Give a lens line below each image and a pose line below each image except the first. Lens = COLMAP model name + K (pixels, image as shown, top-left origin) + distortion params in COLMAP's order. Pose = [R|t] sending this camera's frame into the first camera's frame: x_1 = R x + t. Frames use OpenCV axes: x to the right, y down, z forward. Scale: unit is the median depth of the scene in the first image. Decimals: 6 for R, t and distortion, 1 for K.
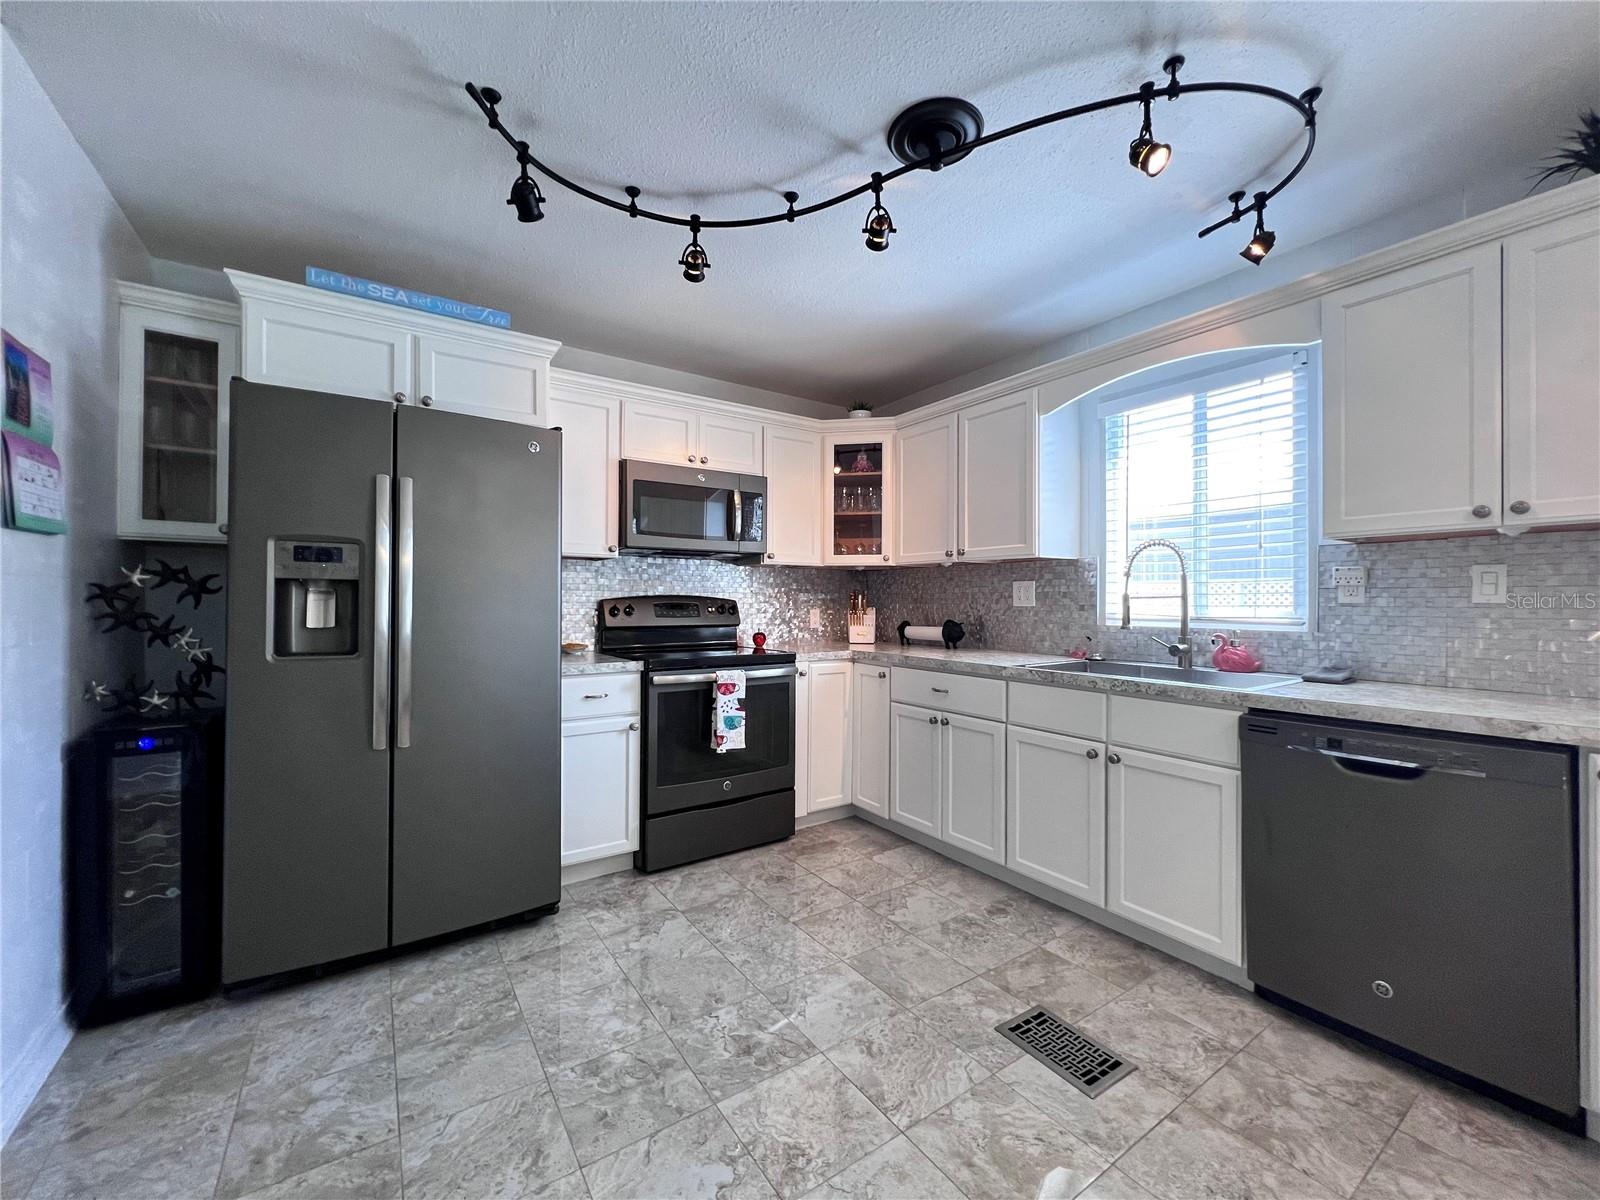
lens RADIAL K [[639.1, 0, 806.2], [0, 639.1, 599.4], [0, 0, 1]] dist [-0.001816, 0.000916]
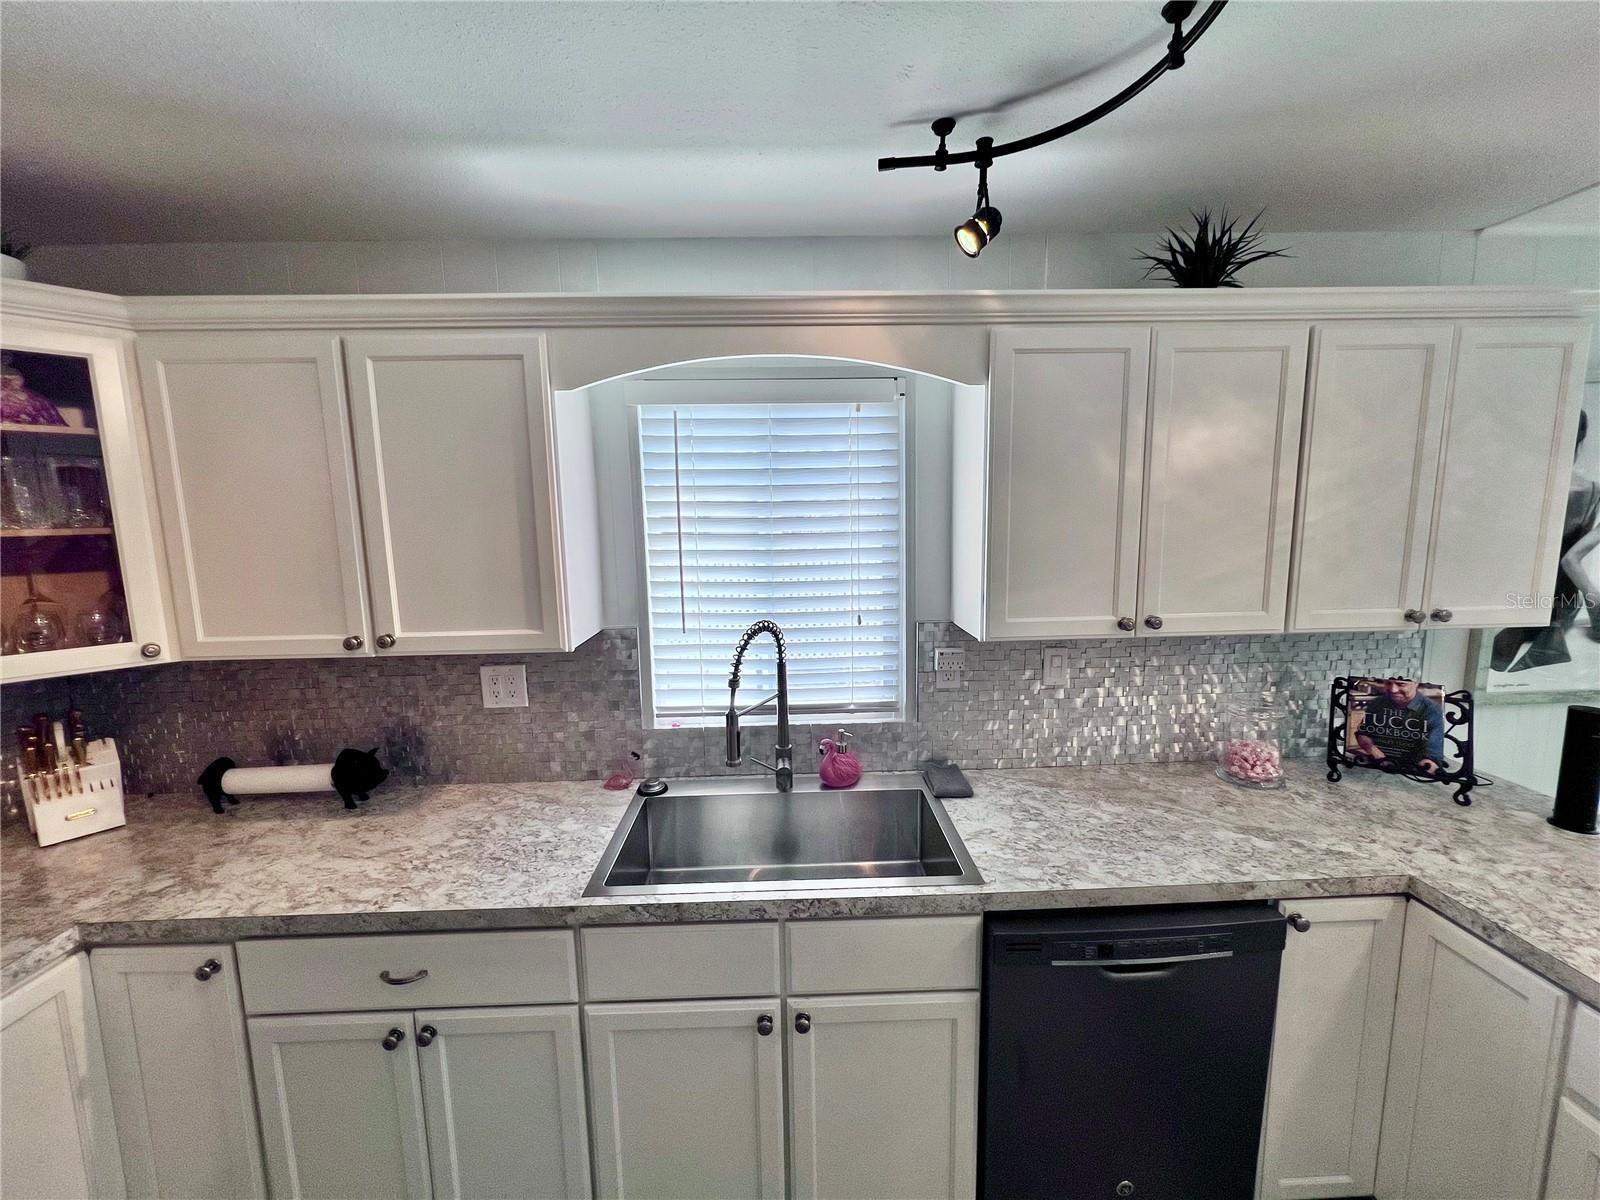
lens RADIAL K [[642.9, 0, 802.5], [0, 642.9, 599.4], [0, 0, 1]] dist [-0.002288, 0.000810]
pose [[0.540009, -0.125409, 0.832264, 0.017433], [0.019437, 0.990431, 0.136631, -0.234847], [-0.841435, -0.057606, 0.537279, 0.676332]]
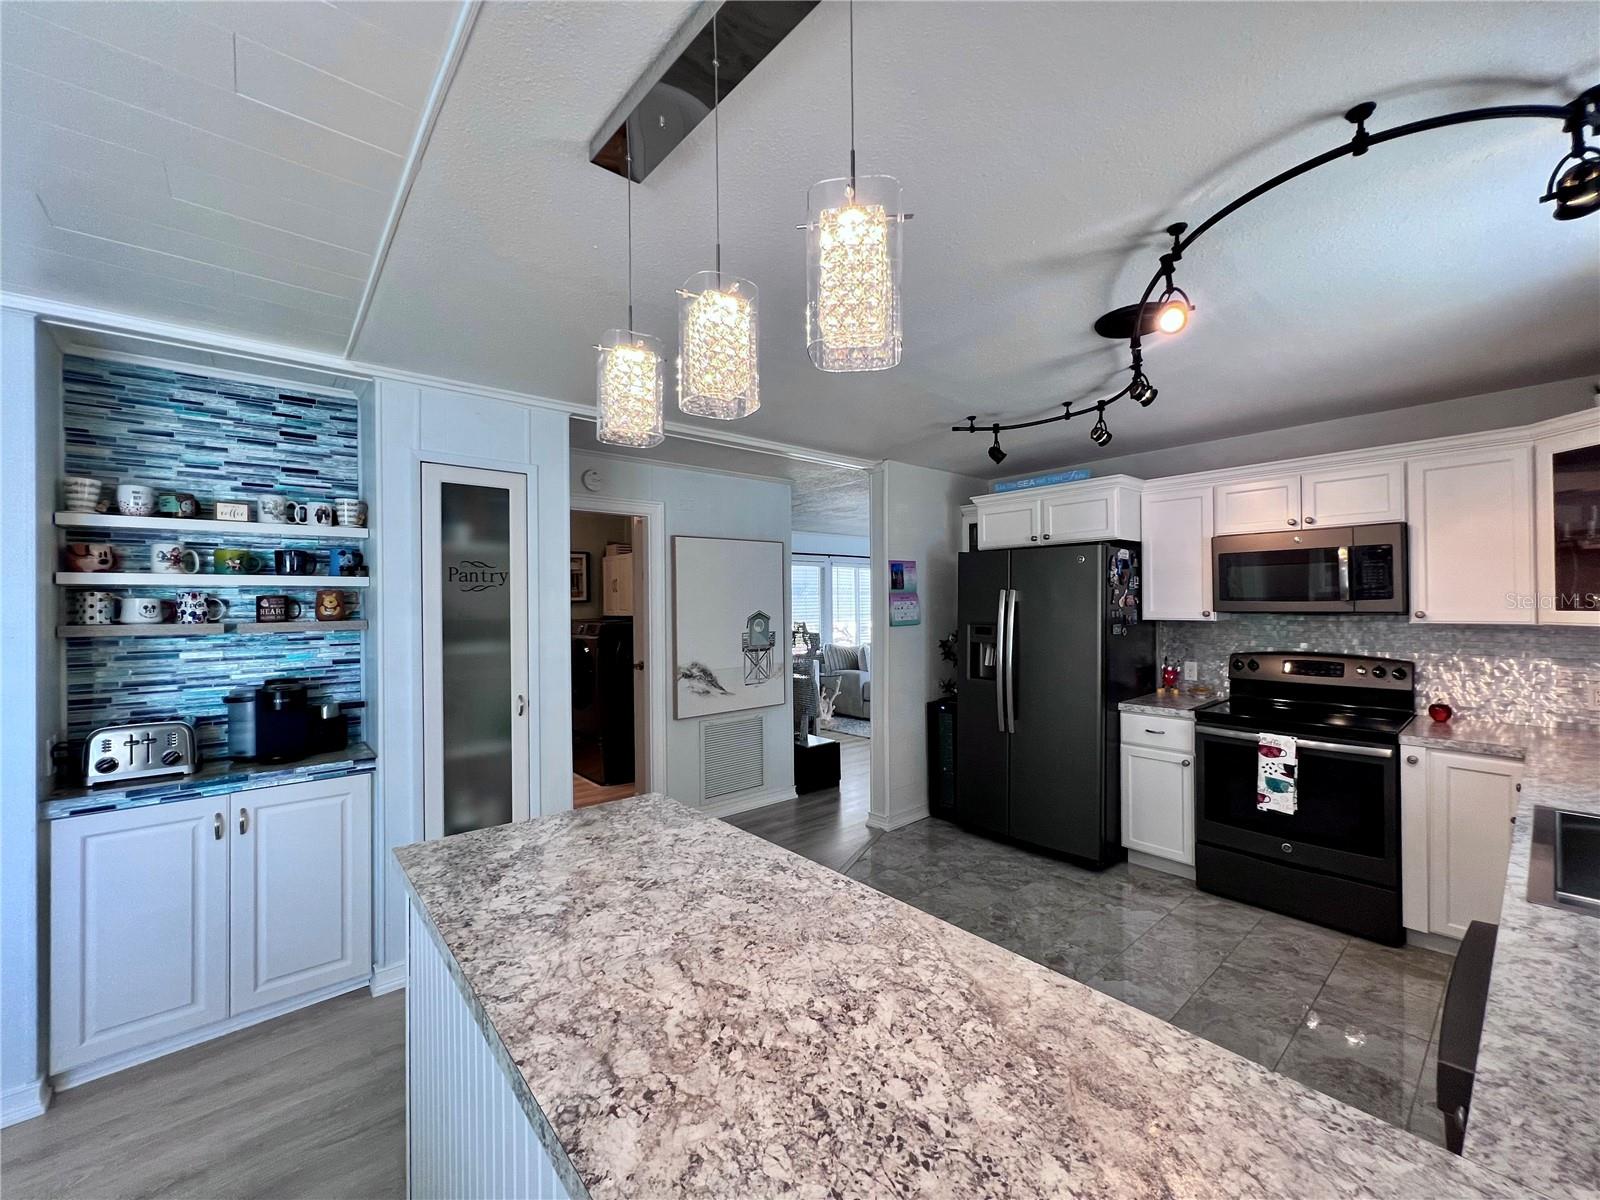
lens RADIAL K [[639.1, 0, 805.7], [0, 639.1, 600.0], [0, 0, 1]] dist [-0.001816, 0.000916]
pose [[0.112963, -0.008108, -0.993566, 1.064959], [0.012477, 0.999899, -0.006741, -0.141730], [0.993521, -0.011635, 0.113053, 0.165758]]
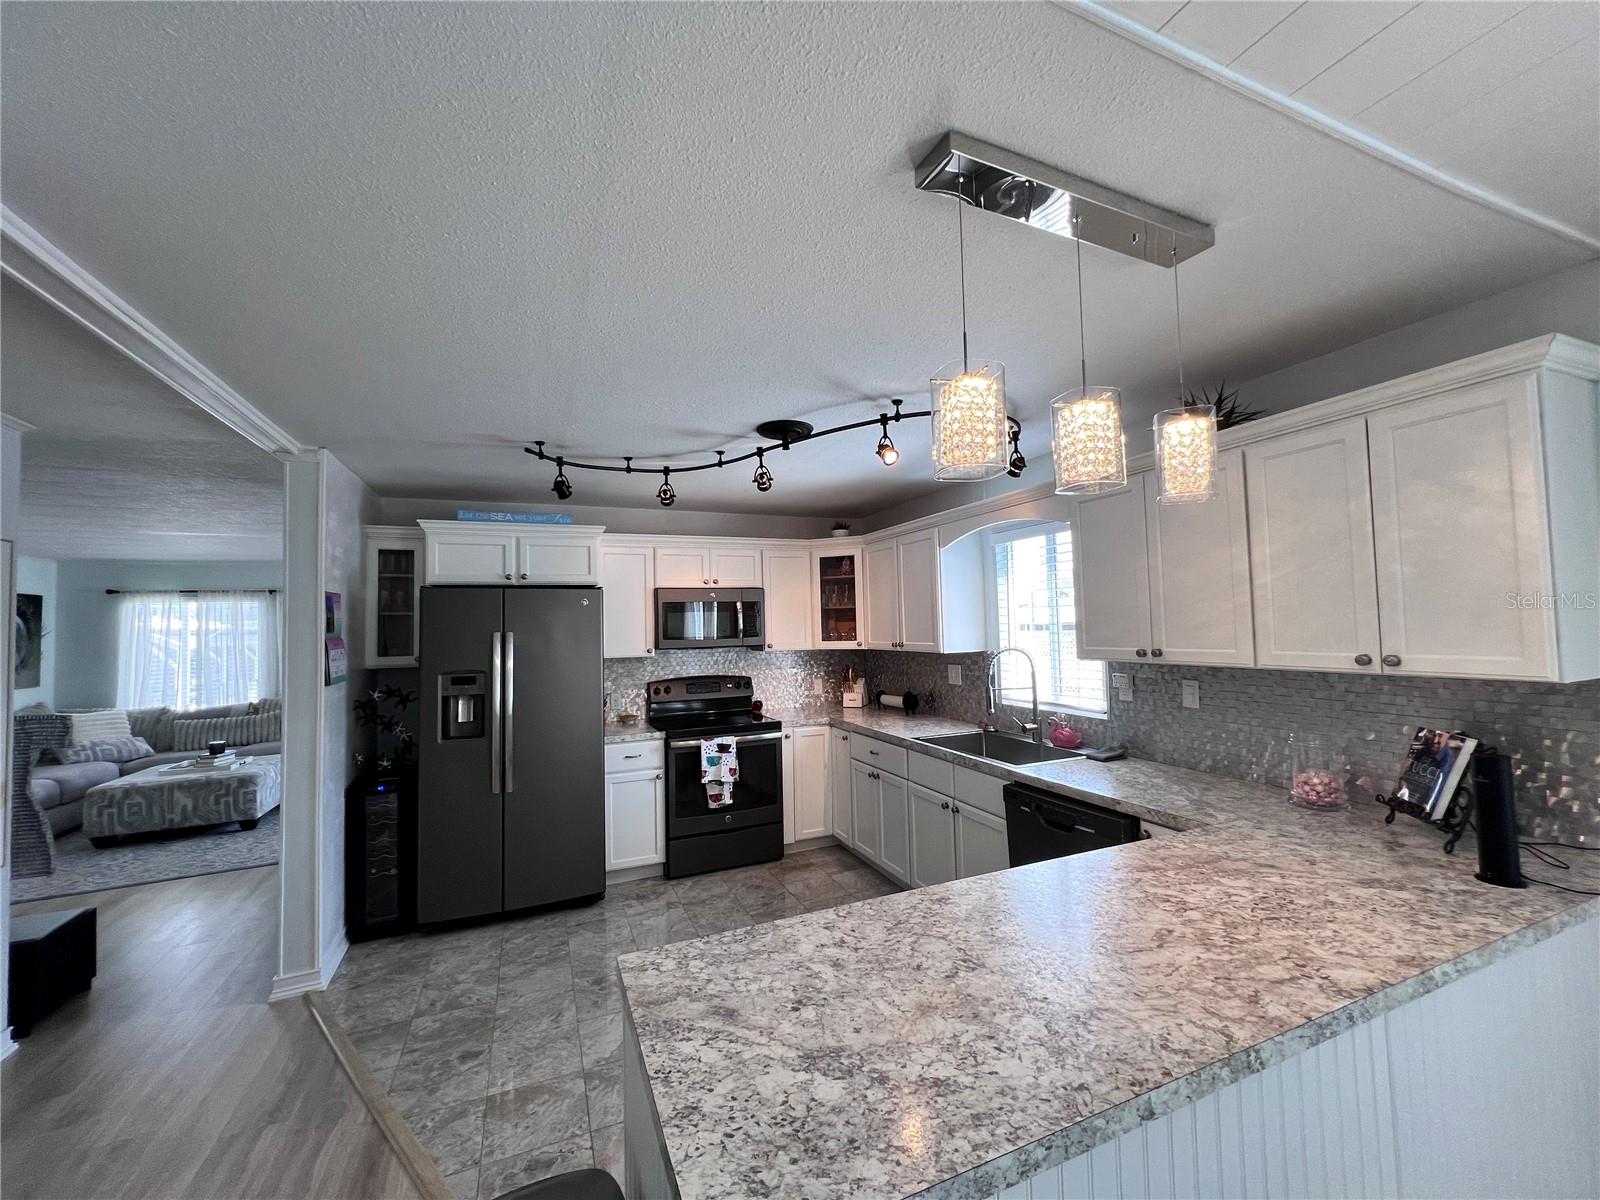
lens RADIAL K [[639.1, 0, 806.0], [0, 639.1, 599.6], [0, 0, 1]] dist [-0.001816, 0.000916]
pose [[0.980489, -0.035072, -0.193419, 0.438713], [0.027806, 0.998807, -0.040154, -0.169749], [0.194597, 0.033992, 0.980294, -0.473299]]
